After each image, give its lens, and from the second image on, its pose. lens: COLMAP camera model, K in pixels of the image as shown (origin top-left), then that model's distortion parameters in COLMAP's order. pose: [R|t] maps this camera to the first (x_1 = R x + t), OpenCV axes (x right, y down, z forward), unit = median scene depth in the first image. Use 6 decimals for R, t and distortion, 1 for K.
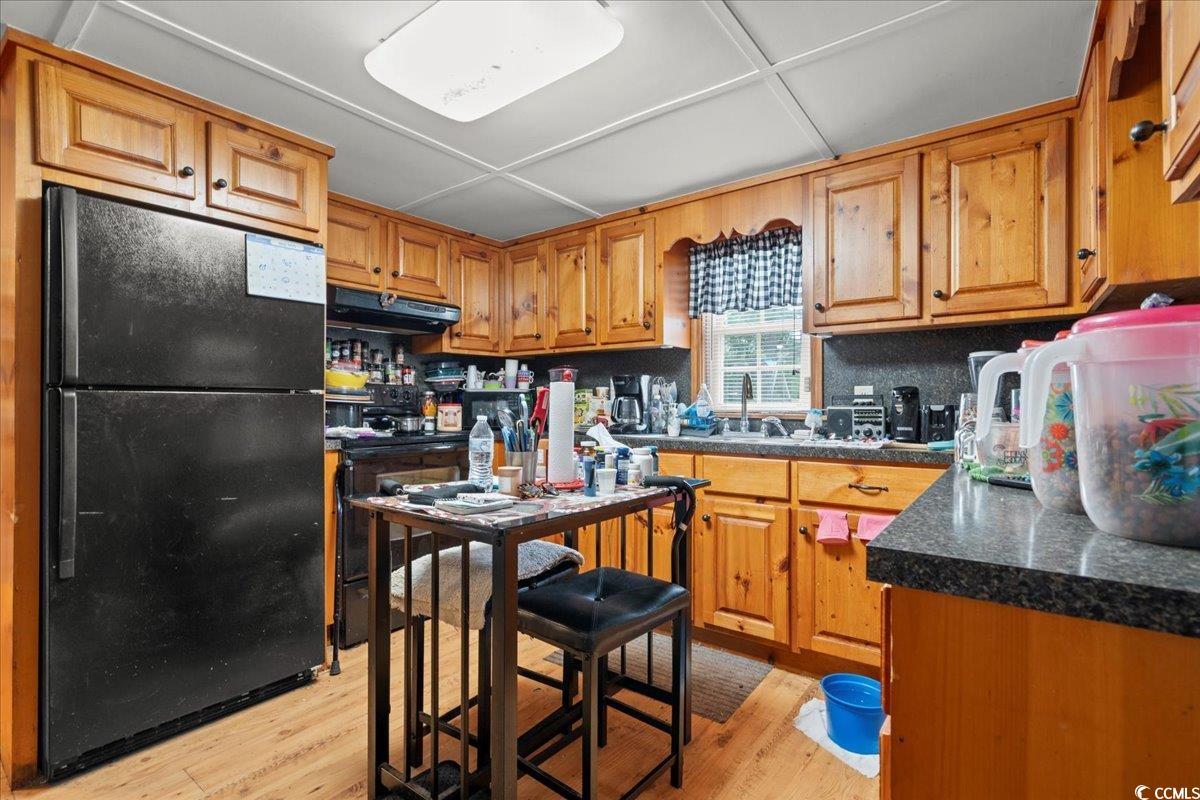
lens RADIAL K [[556.1, 0, 604.1], [0, 556.1, 405.0], [0, 0, 1]] dist [-0.000910, 0.000059]
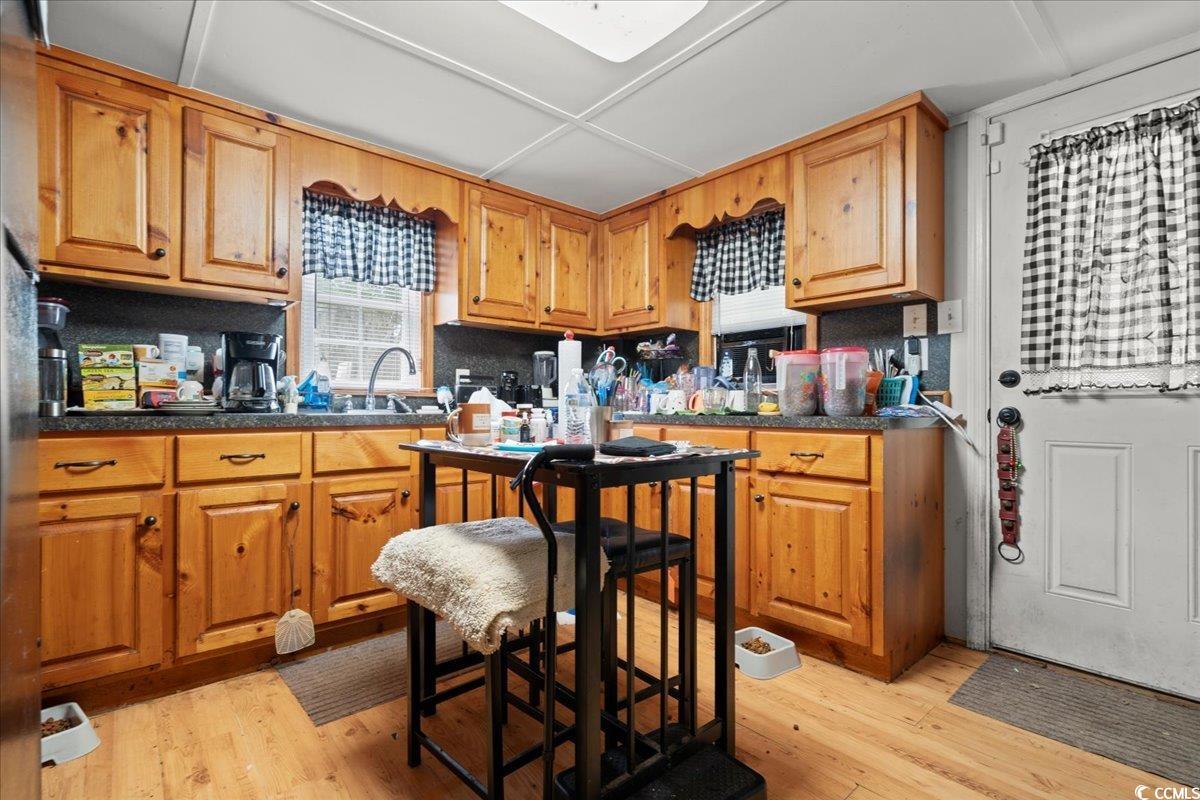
lens RADIAL K [[556.1, 0, 604.1], [0, 556.1, 405.0], [0, 0, 1]] dist [-0.000910, 0.000059]
pose [[0.204303, 0.006337, 0.978887, -0.621550], [-0.001618, 0.999980, -0.006136, 0.047671], [-0.978906, -0.000330, 0.204309, 0.431616]]
